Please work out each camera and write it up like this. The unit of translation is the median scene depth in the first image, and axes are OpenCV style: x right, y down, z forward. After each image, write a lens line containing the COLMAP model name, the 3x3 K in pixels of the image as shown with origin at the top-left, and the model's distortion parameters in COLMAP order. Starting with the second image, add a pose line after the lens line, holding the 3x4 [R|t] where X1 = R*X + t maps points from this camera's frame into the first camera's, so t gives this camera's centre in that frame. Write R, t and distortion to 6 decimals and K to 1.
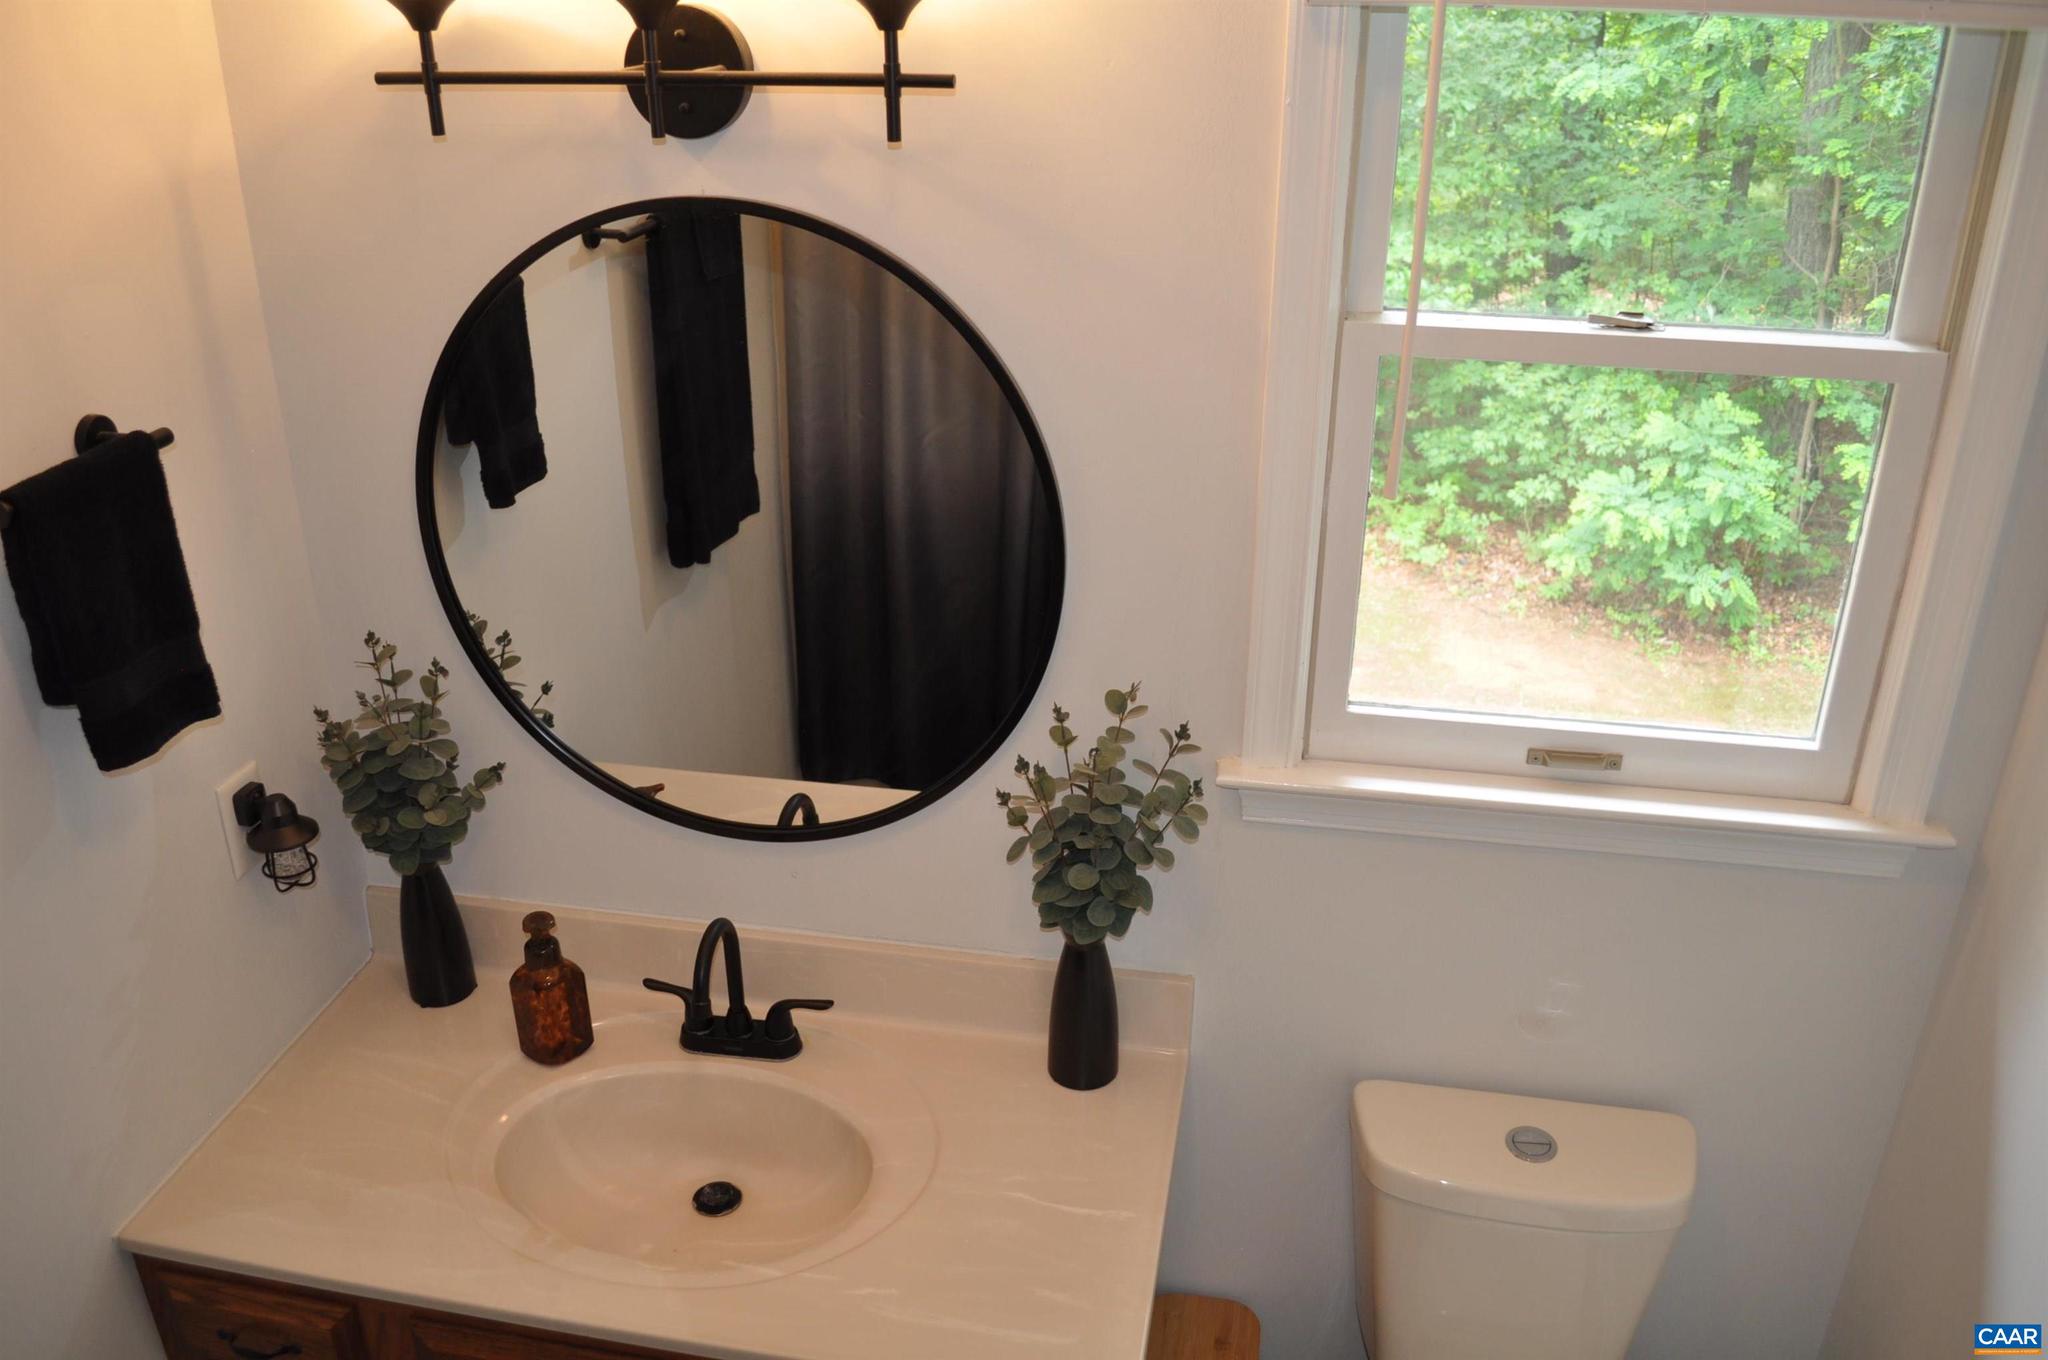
lens RADIAL K [[1603.6, 0, 1030.4], [0, 1603.6, 671.9], [0, 0, 1]] dist [-0.077125, 0.002087]
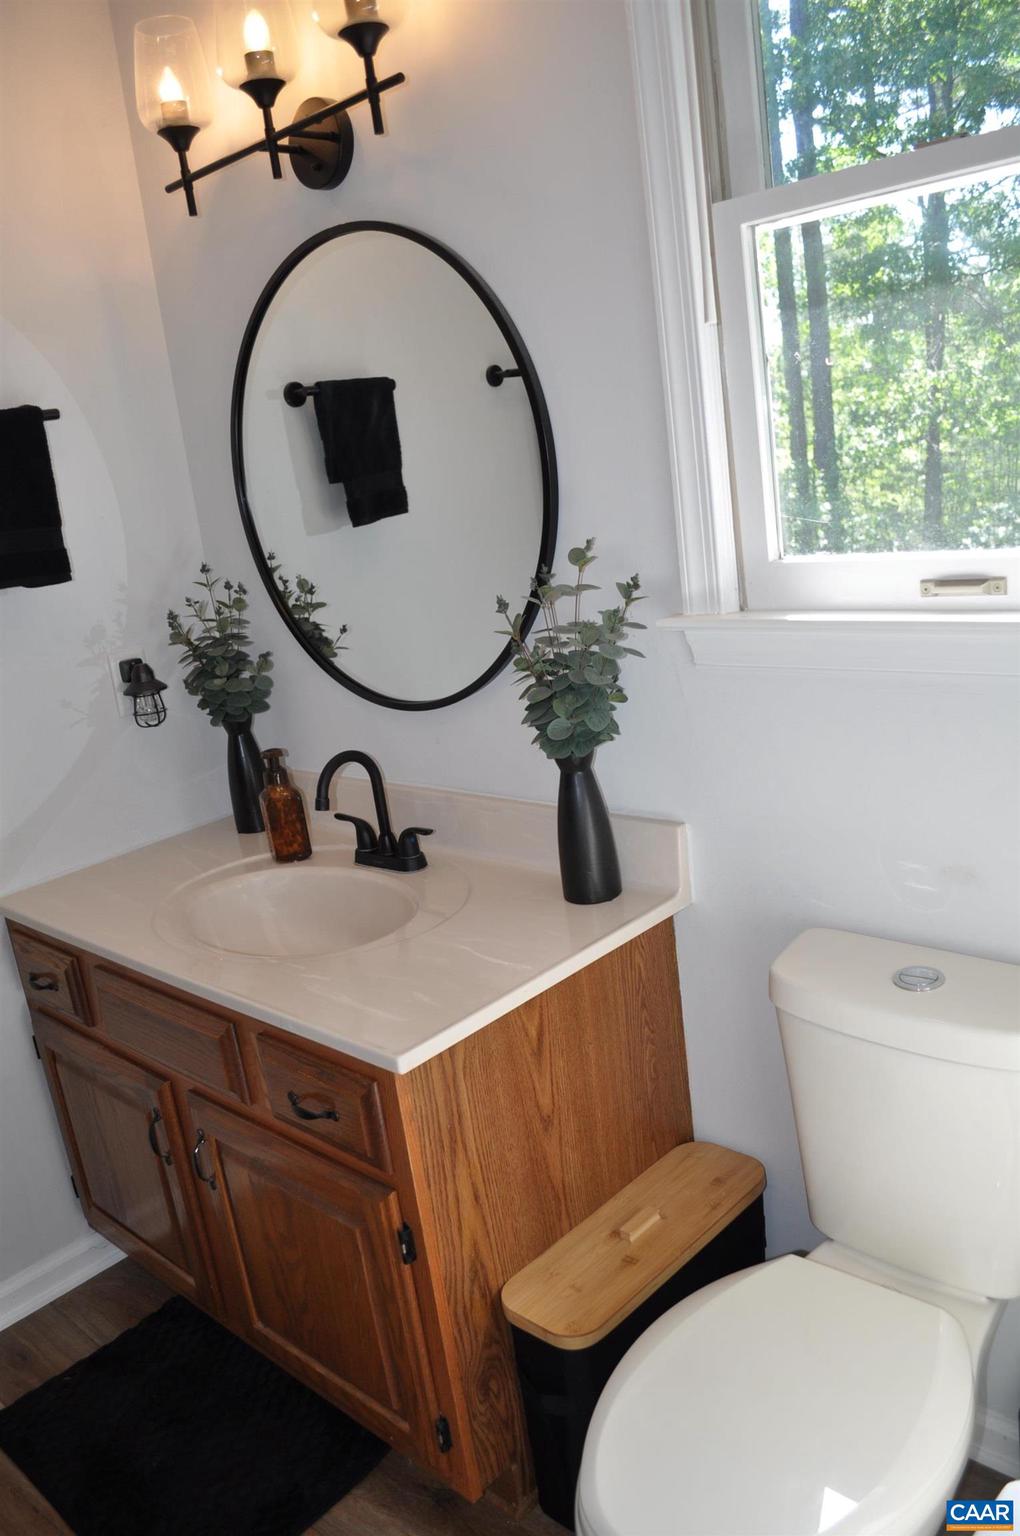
lens RADIAL K [[1202.7, 0, 507.9], [0, 1202.7, 771.9], [0, 0, 1]] dist [-0.077125, 0.002087]
pose [[0.836340, 0.034996, -0.547093, 0.485427], [-0.101879, 0.990498, -0.092384, 0.256359], [0.538661, 0.133002, 0.831958, 0.207175]]
